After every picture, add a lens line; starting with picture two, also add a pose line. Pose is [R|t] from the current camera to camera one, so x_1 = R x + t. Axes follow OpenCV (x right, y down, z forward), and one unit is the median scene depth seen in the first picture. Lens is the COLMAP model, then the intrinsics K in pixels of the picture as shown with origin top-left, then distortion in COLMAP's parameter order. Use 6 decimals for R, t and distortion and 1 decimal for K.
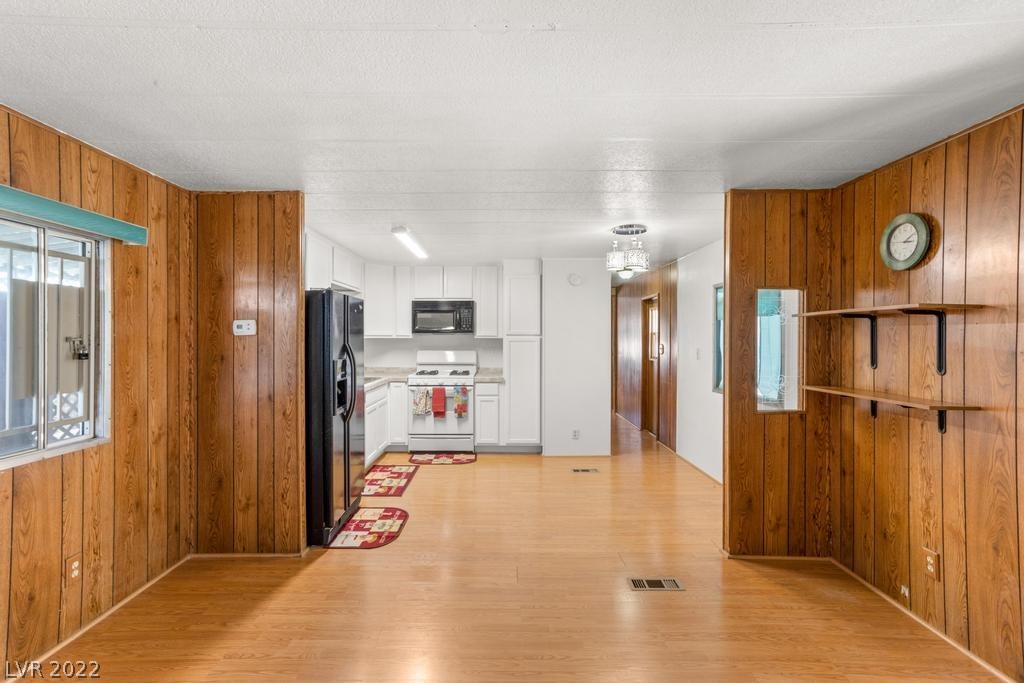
lens RADIAL K [[487.4, 0, 499.5], [0, 487.4, 336.2], [0, 0, 1]] dist [-0.032080, 0.034035]
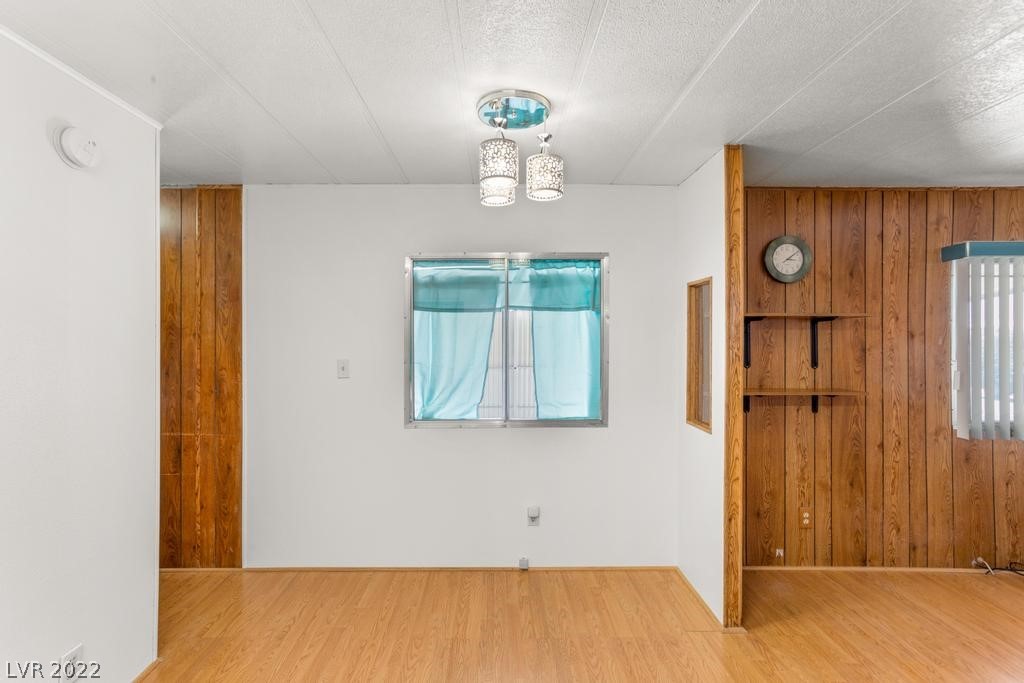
lens RADIAL K [[487.4, 0, 505.4], [0, 487.4, 338.4], [0, 0, 1]] dist [-0.032080, 0.034035]
pose [[-0.016585, -0.000875, 0.999862, -0.269888], [-0.003183, 0.999995, 0.000822, 0.001157], [-0.999857, -0.003169, -0.016588, 1.357081]]
